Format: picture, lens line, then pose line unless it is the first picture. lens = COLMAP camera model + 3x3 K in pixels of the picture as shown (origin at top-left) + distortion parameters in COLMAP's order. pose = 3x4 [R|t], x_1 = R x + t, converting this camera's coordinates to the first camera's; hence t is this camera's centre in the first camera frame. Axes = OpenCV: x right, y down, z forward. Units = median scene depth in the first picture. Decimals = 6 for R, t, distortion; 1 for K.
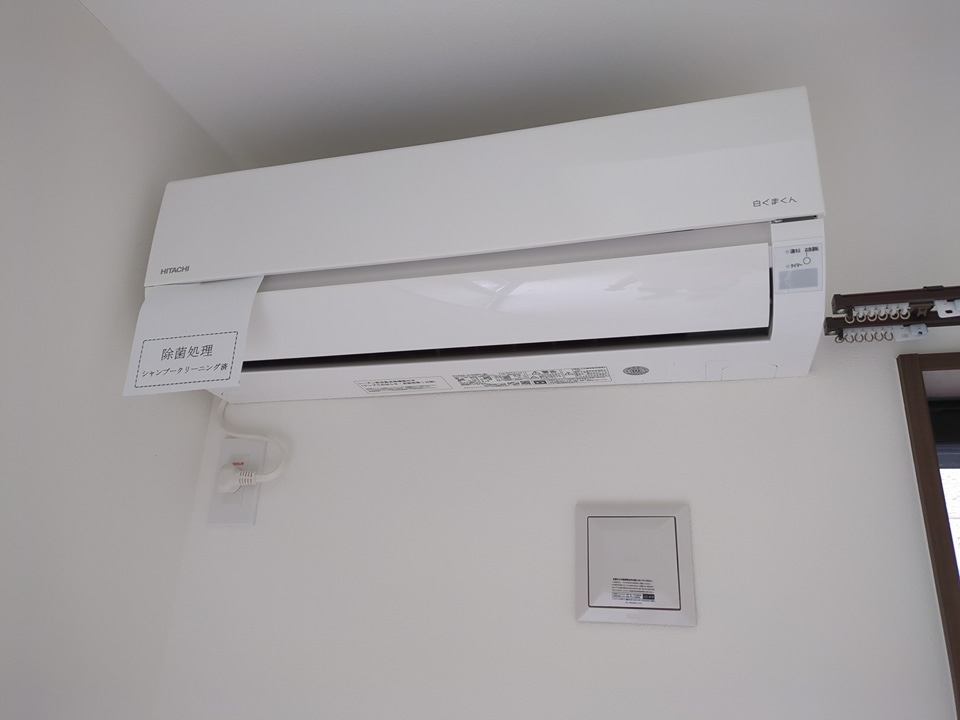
lens RADIAL K [[711.8, 0, 479.8], [0, 711.8, 358.5], [0, 0, 1]] dist [0.052094, -0.006633]
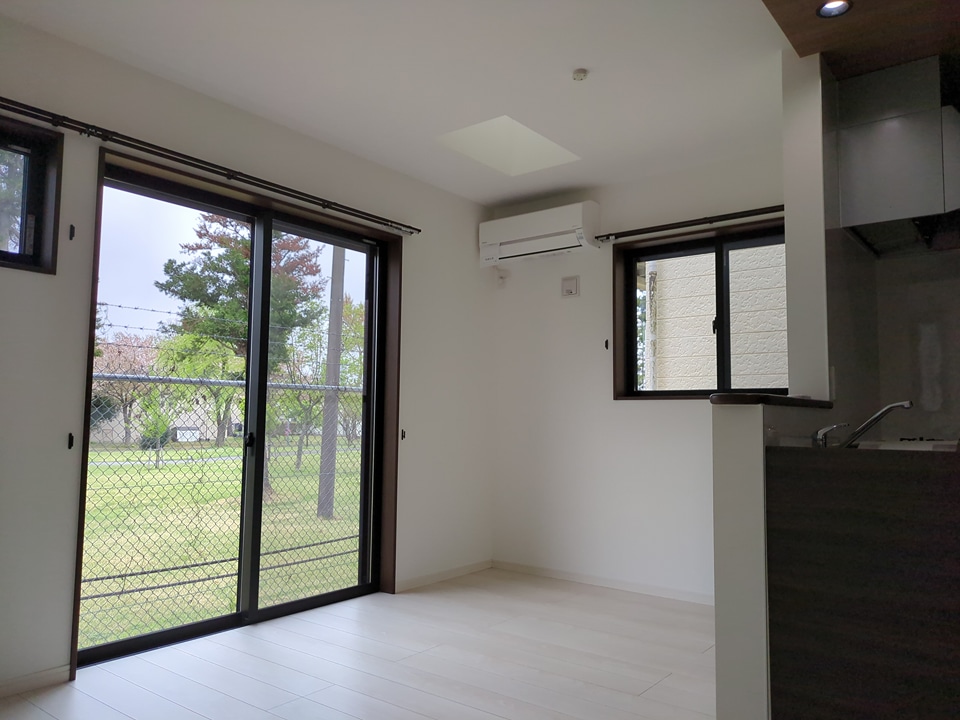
lens RADIAL K [[711.8, 0, 479.1], [0, 711.8, 361.0], [0, 0, 1]] dist [0.052094, -0.006633]
pose [[0.926964, -0.066748, -0.369165, 1.484055], [0.167685, 0.953990, 0.248565, -0.629881], [0.335589, -0.292315, 0.895507, -4.143888]]
